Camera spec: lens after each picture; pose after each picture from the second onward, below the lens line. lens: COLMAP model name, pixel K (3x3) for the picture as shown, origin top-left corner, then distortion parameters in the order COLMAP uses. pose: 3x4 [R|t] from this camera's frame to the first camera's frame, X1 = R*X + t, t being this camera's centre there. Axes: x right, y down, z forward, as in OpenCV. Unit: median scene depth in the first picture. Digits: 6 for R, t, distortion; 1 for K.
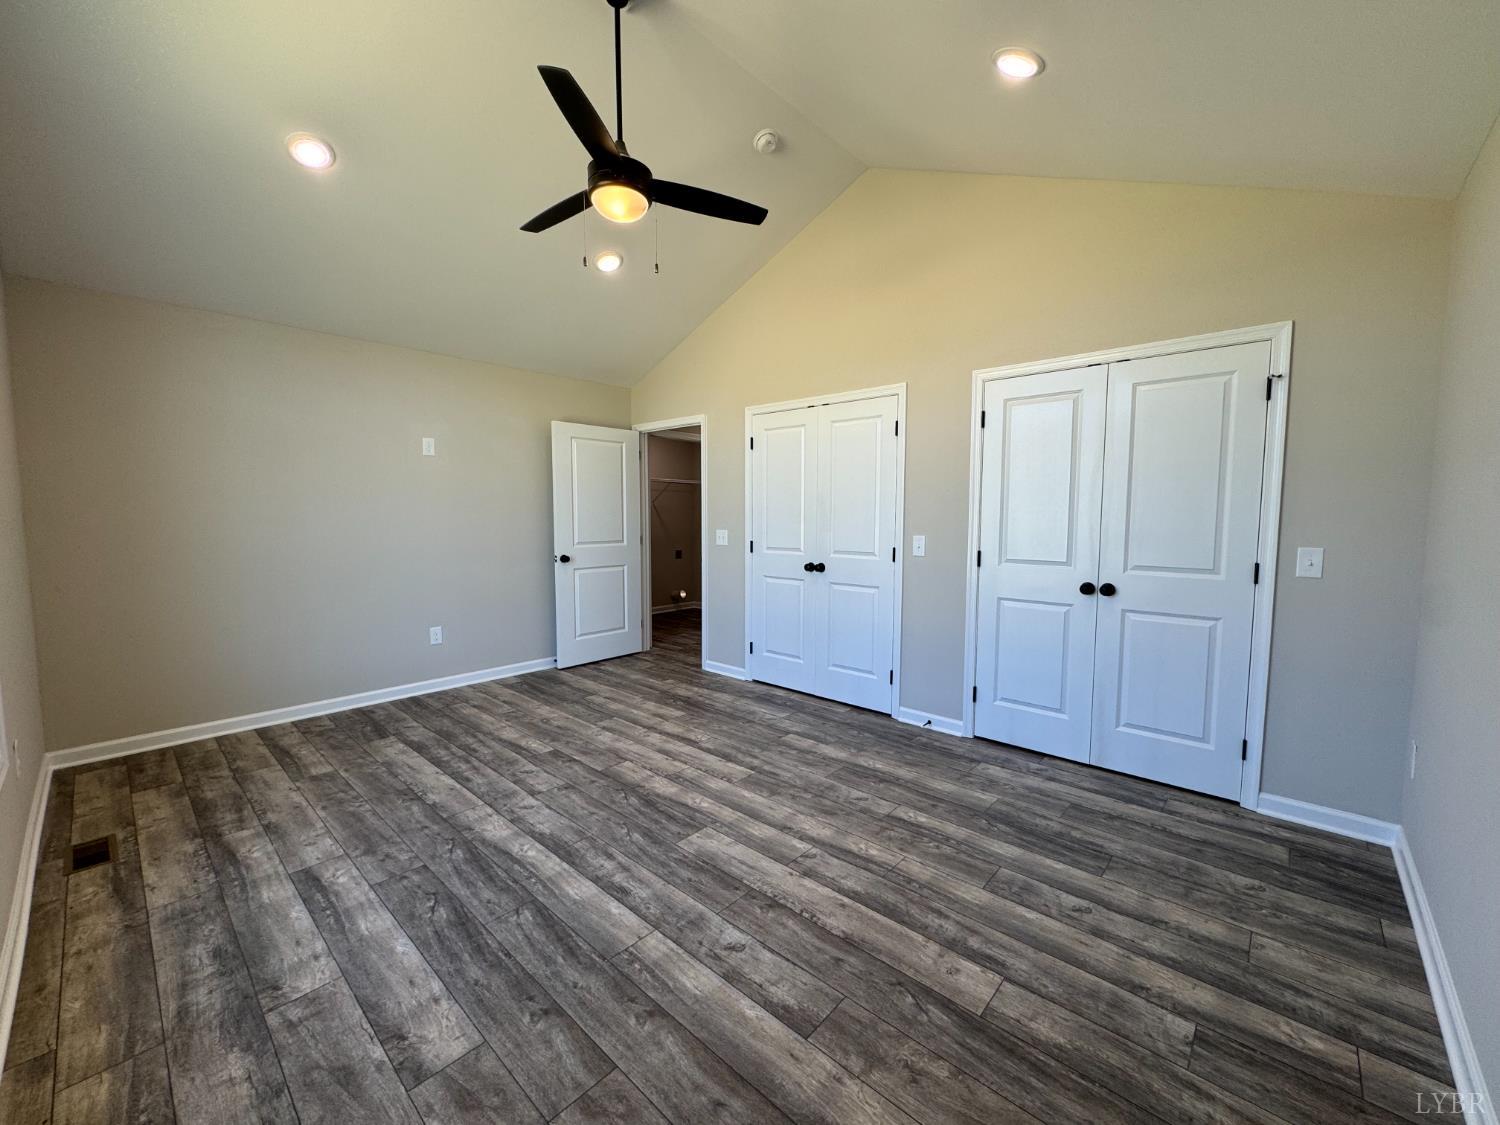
lens RADIAL K [[595.2, 0, 752.6], [0, 595.2, 566.2], [0, 0, 1]] dist [-0.002973, 0.001158]
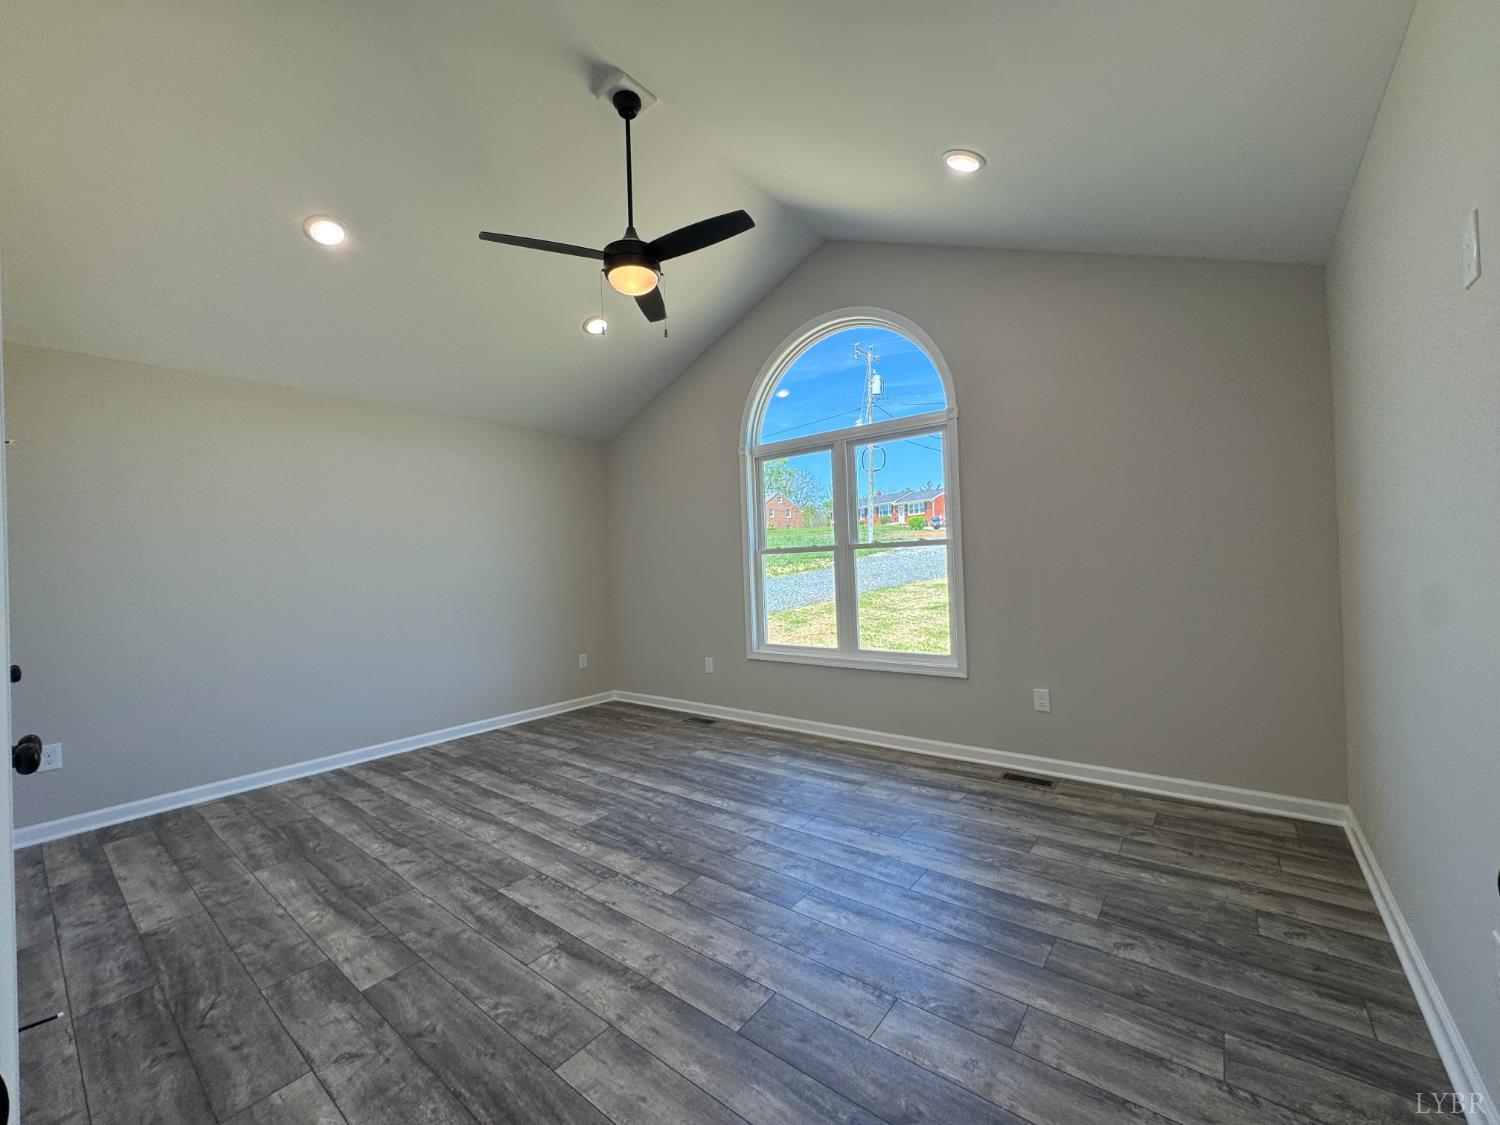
lens RADIAL K [[595.2, 0, 752.6], [0, 595.2, 567.9], [0, 0, 1]] dist [-0.002973, 0.001158]
pose [[-0.996890, 0.035673, -0.070272, -0.332557], [0.028904, 0.995049, 0.095093, -0.154555], [0.073316, 0.092766, -0.992985, 2.049994]]
